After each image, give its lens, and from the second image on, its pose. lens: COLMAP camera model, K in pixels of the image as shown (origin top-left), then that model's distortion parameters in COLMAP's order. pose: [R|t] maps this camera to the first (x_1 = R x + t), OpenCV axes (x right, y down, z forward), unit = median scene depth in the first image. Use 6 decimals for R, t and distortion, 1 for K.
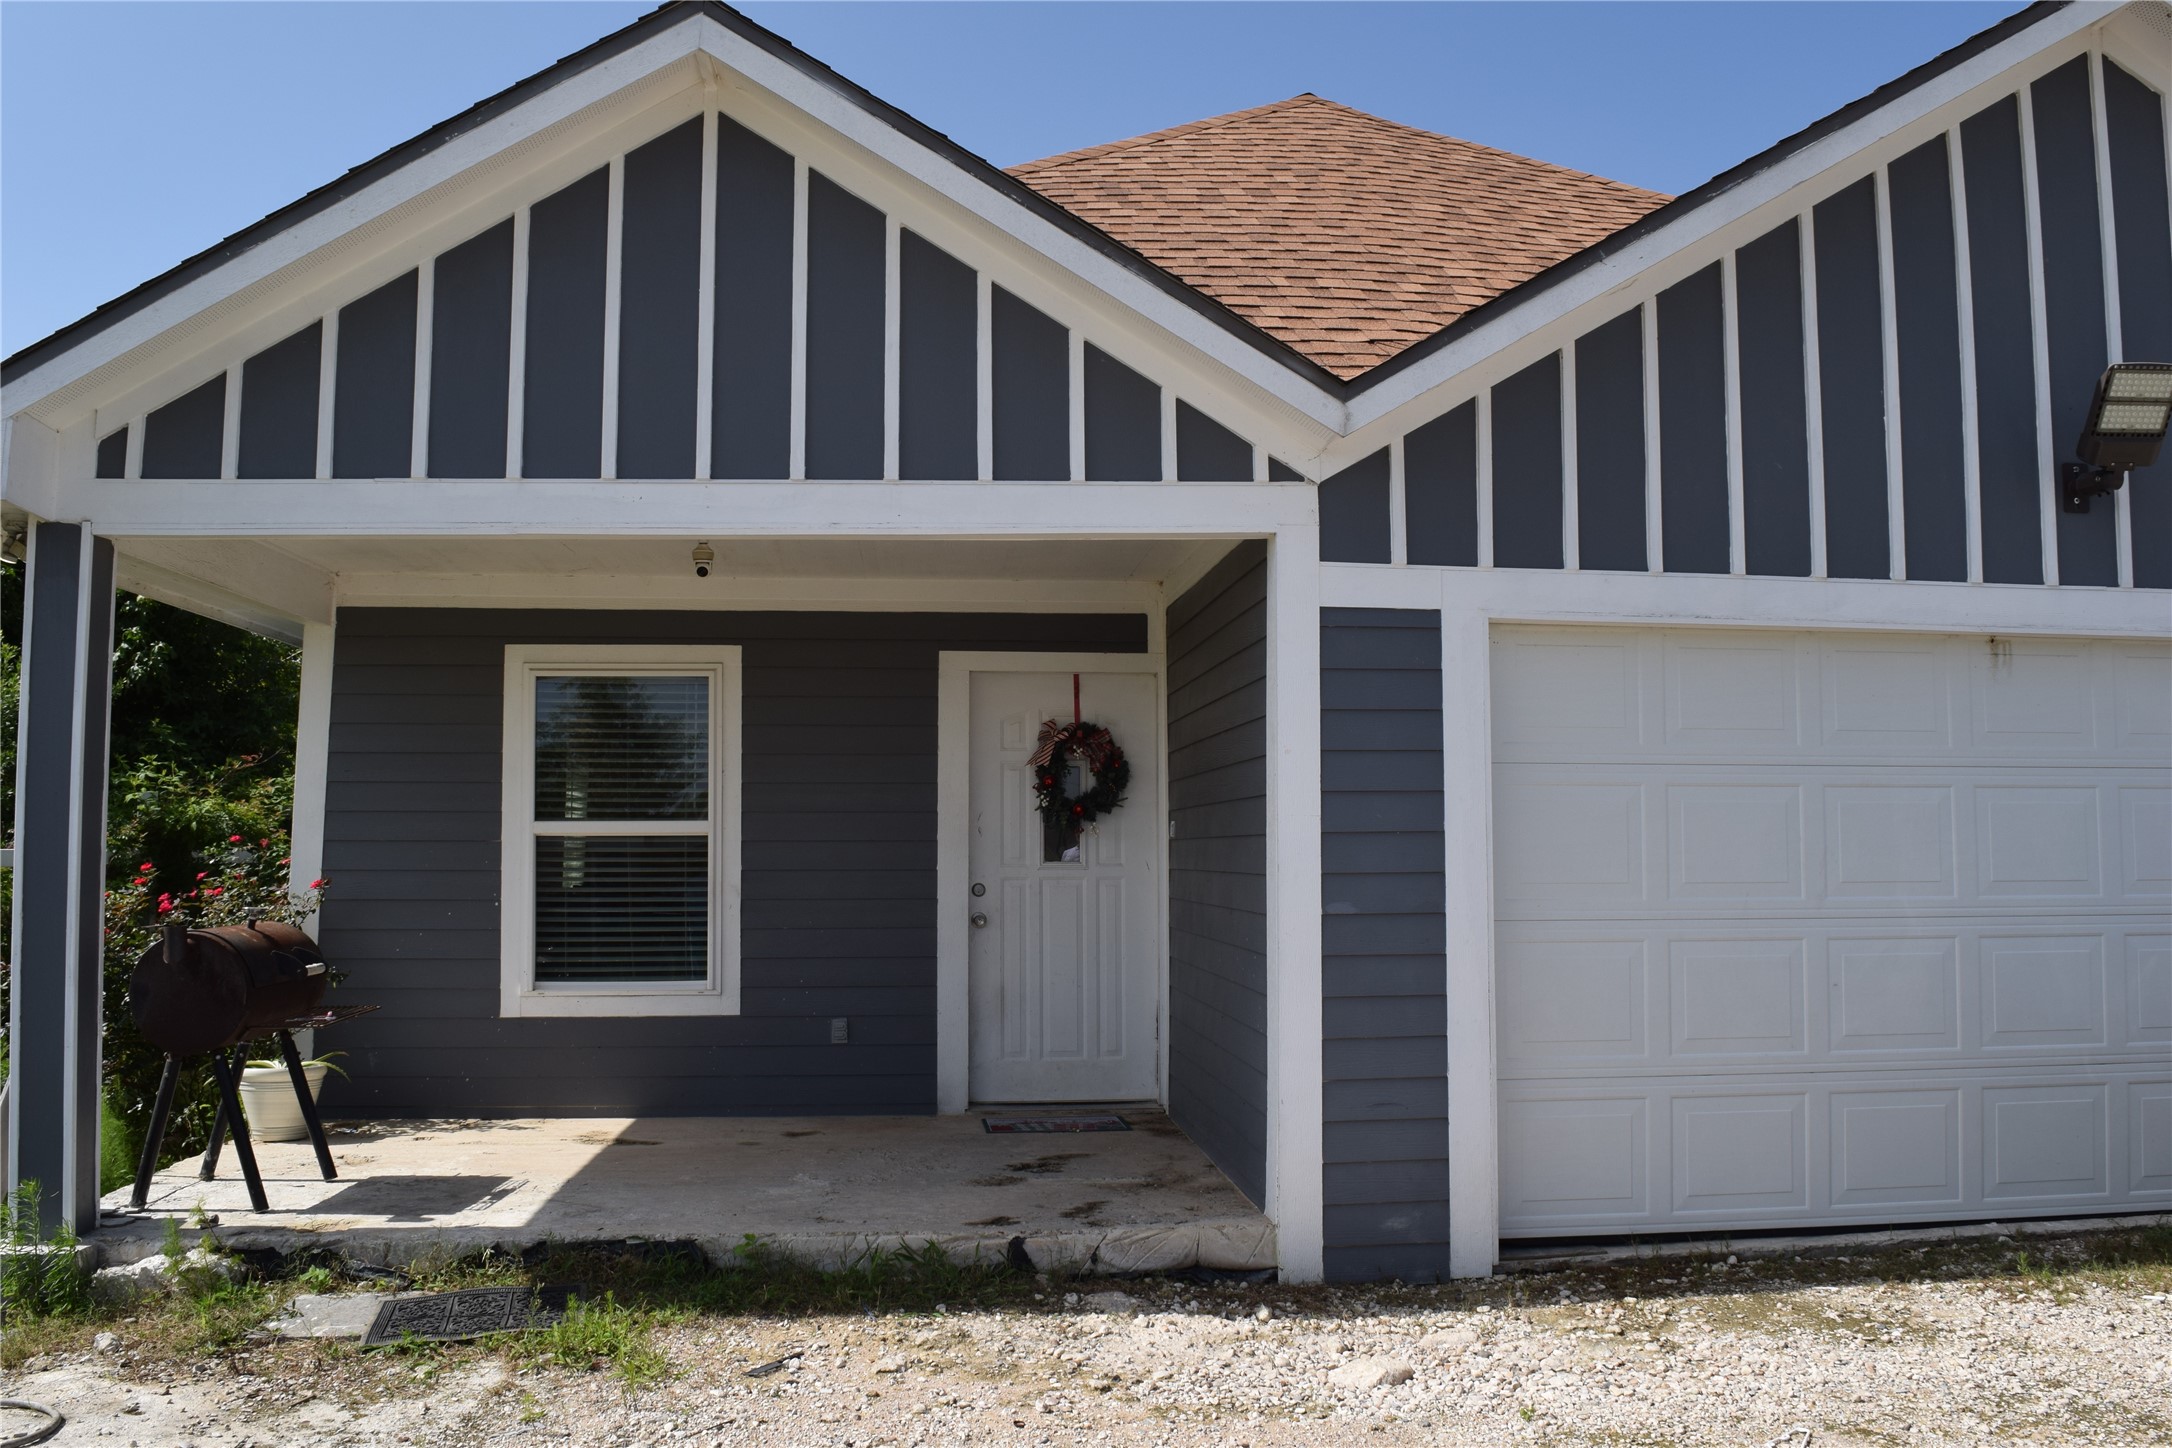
lens RADIAL K [[1704.7, 0, 1083.3], [0, 1704.7, 719.5], [0, 0, 1]] dist [-0.088896, 0.008139]
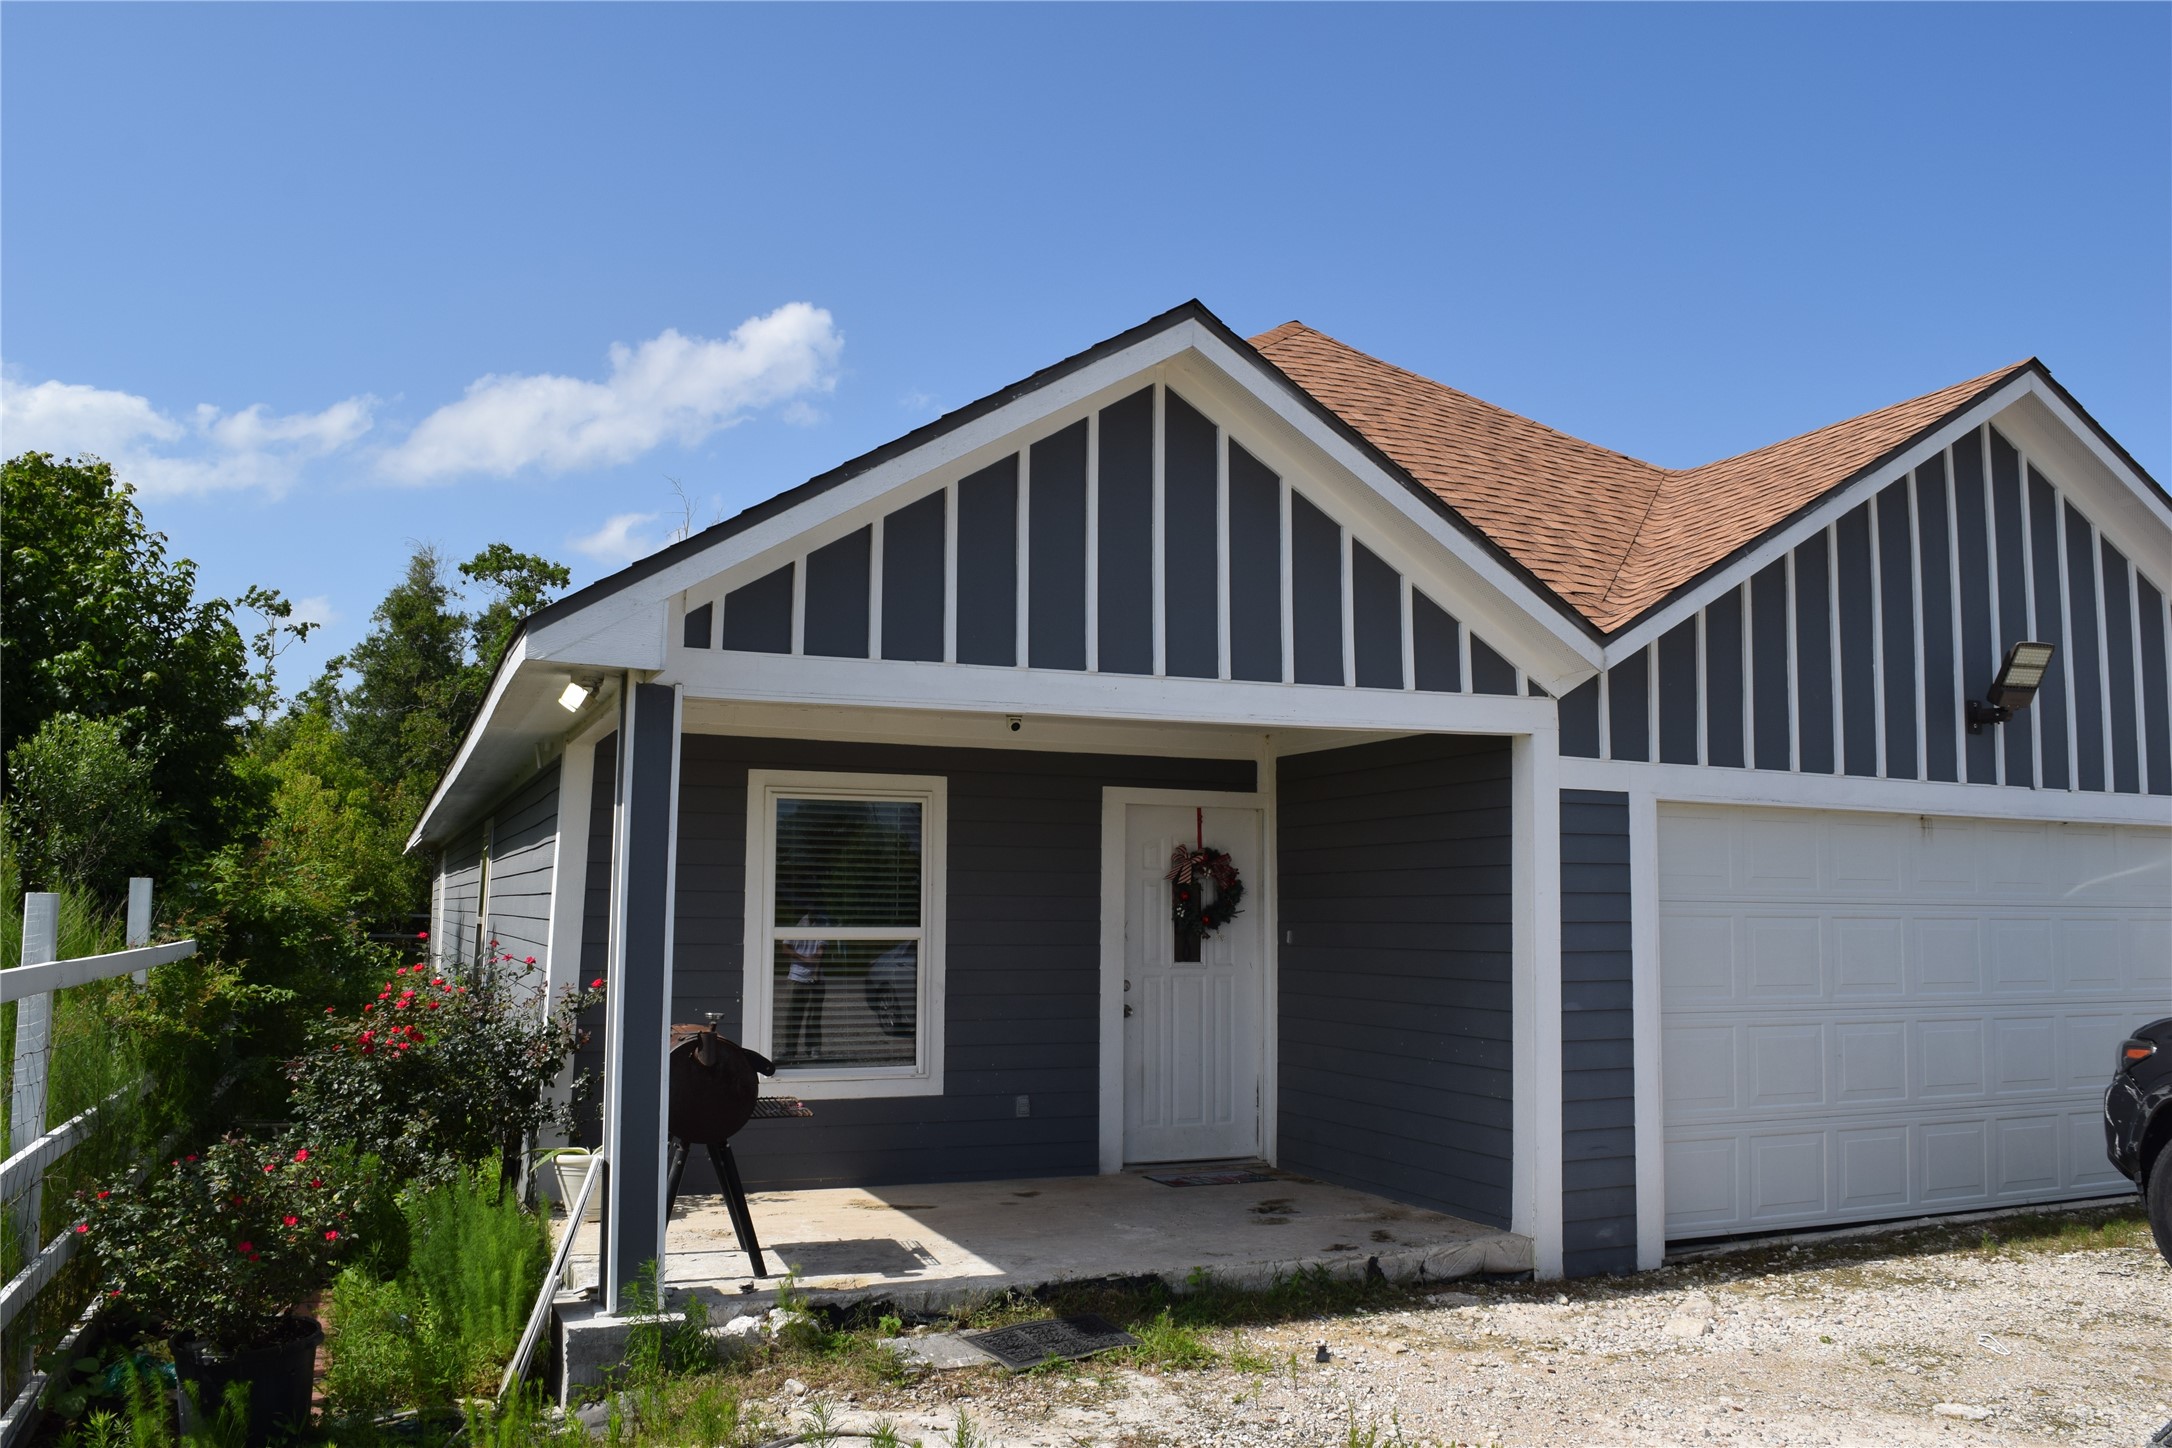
lens RADIAL K [[1704.7, 0, 1089.0], [0, 1704.7, 712.8], [0, 0, 1]] dist [-0.088896, 0.008139]
pose [[0.955154, 0.045742, 0.292556, -0.624847], [-0.033708, 0.998370, -0.046047, -0.050639], [-0.294185, 0.034121, 0.955139, -0.205406]]
